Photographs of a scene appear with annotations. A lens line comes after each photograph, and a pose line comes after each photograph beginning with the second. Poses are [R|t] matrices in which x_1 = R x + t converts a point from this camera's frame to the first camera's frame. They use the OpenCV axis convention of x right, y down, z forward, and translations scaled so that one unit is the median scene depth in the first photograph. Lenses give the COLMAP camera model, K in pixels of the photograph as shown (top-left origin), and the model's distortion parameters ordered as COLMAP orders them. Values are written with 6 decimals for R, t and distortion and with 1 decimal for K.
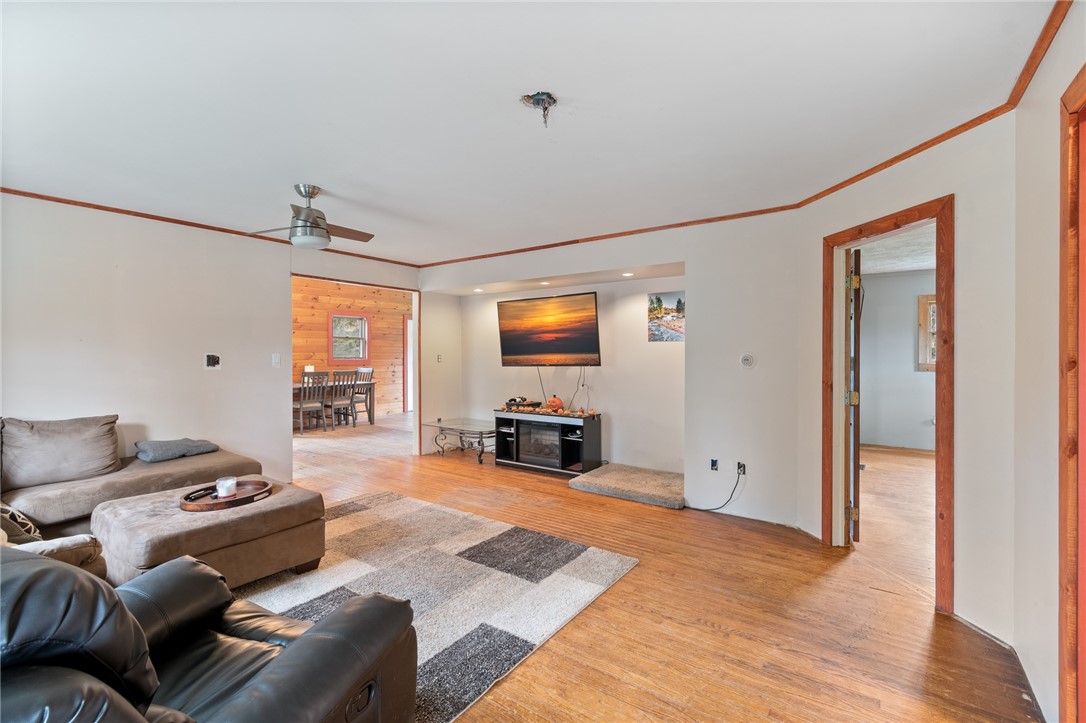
lens RADIAL K [[478.9, 0, 545.9], [0, 478.9, 354.1], [0, 0, 1]] dist [0.001648, -0.000291]
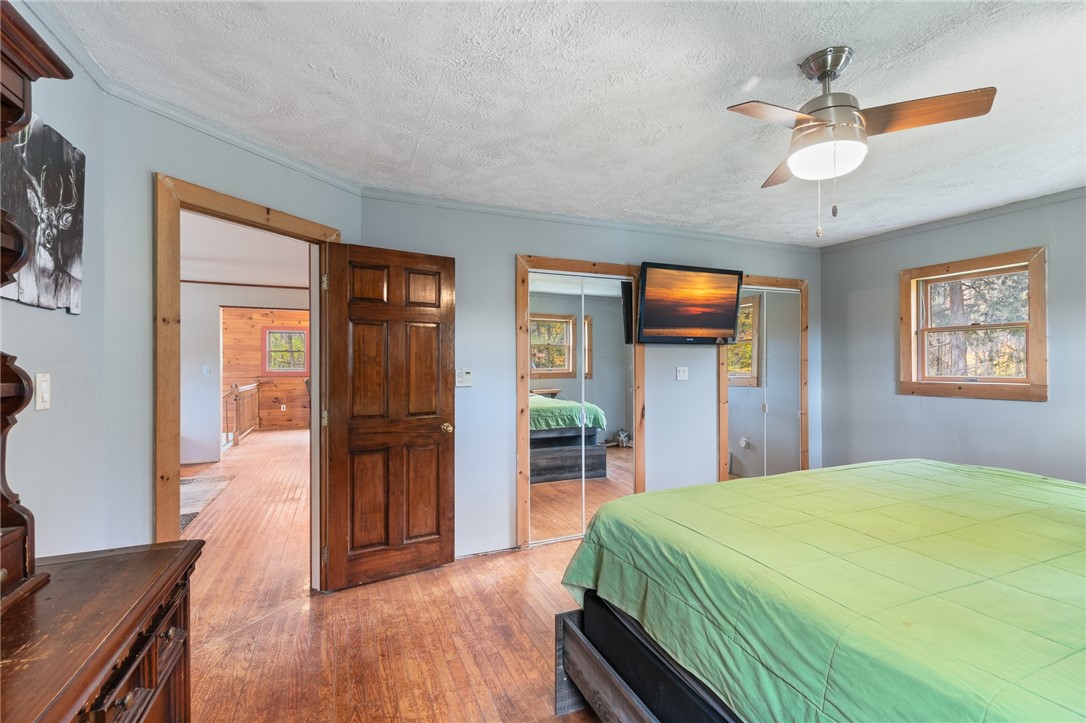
lens RADIAL K [[478.9, 0, 549.5], [0, 478.9, 364.1], [0, 0, 1]] dist [0.001648, -0.000291]
pose [[0.855790, 0.000089, -0.517324, 1.016689], [-0.002300, 0.999991, -0.003632, -0.001742], [0.517319, 0.004298, 0.855782, 0.346811]]
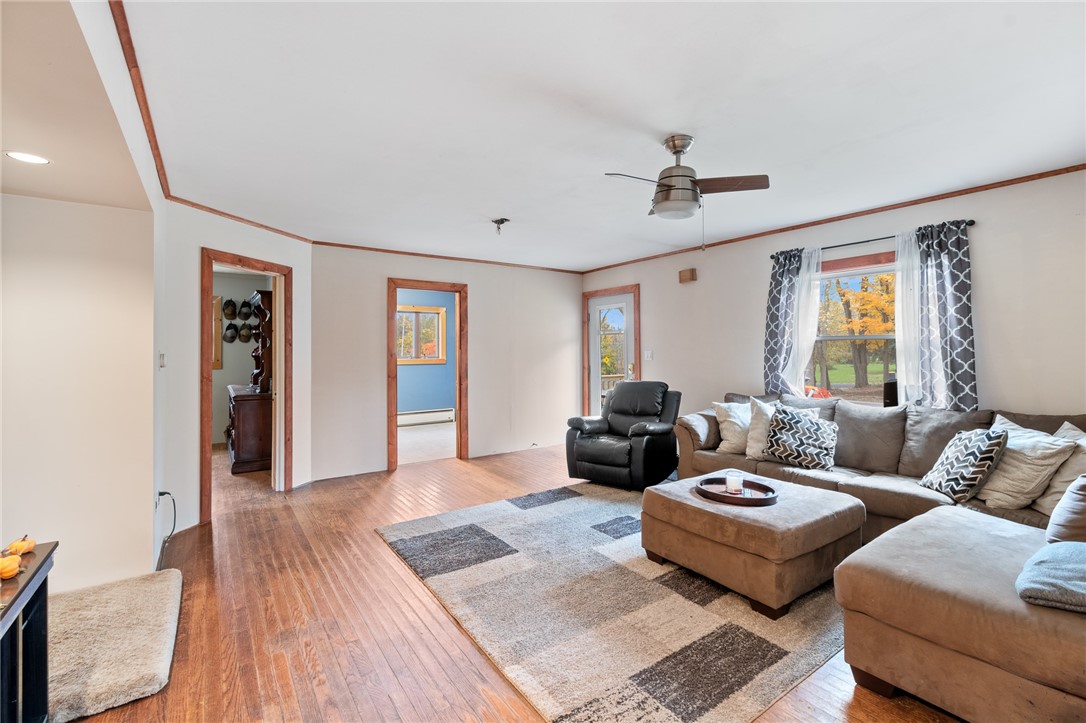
lens RADIAL K [[478.9, 0, 545.2], [0, 478.9, 342.9], [0, 0, 1]] dist [0.001648, -0.000291]
pose [[-0.940947, 0.009737, 0.338414, -0.397305], [0.006247, 0.999915, -0.011403, -0.003571], [-0.338497, -0.008615, -0.940928, 1.307124]]
